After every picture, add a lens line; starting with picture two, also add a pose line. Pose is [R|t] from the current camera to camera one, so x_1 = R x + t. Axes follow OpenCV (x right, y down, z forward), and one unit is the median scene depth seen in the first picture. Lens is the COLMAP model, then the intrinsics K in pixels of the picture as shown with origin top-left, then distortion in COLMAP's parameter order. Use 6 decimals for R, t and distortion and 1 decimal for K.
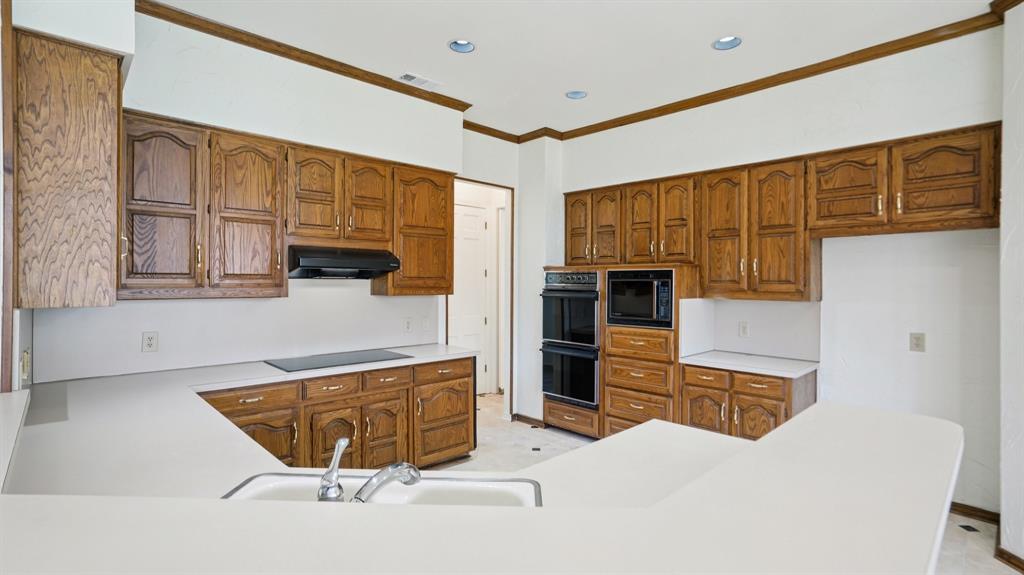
lens RADIAL K [[475.4, 0, 506.9], [0, 475.4, 280.6], [0, 0, 1]] dist [-0.042605, 0.019844]
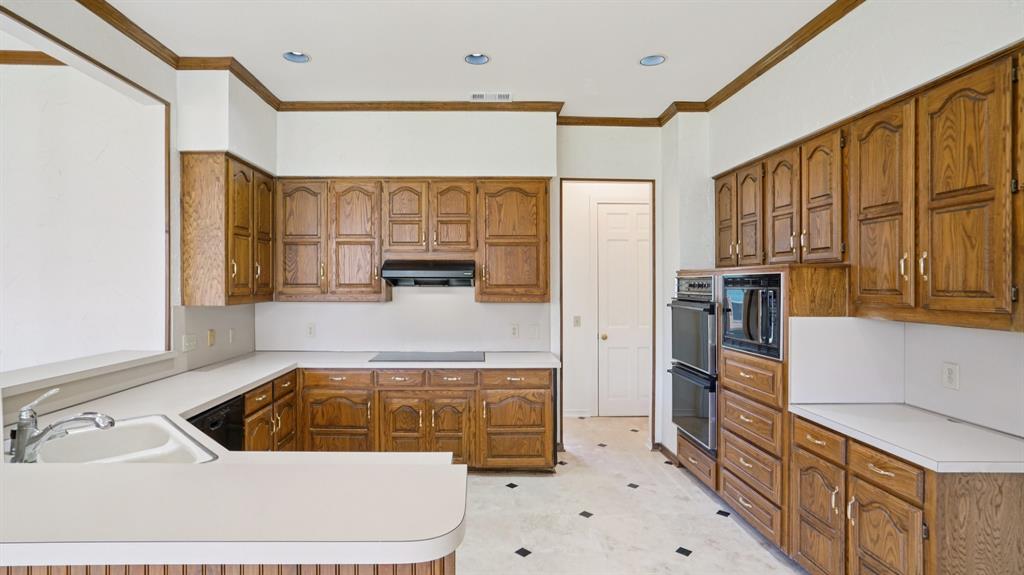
lens RADIAL K [[481.0, 0, 481.0], [0, 481.0, 283.5], [0, 0, 1]] dist [-0.053048, 0.019934]
pose [[0.732084, -0.003602, -0.681204, 0.516365], [0.003805, 0.999992, -0.001199, -0.009701], [0.681203, -0.001715, 0.732092, 0.215790]]
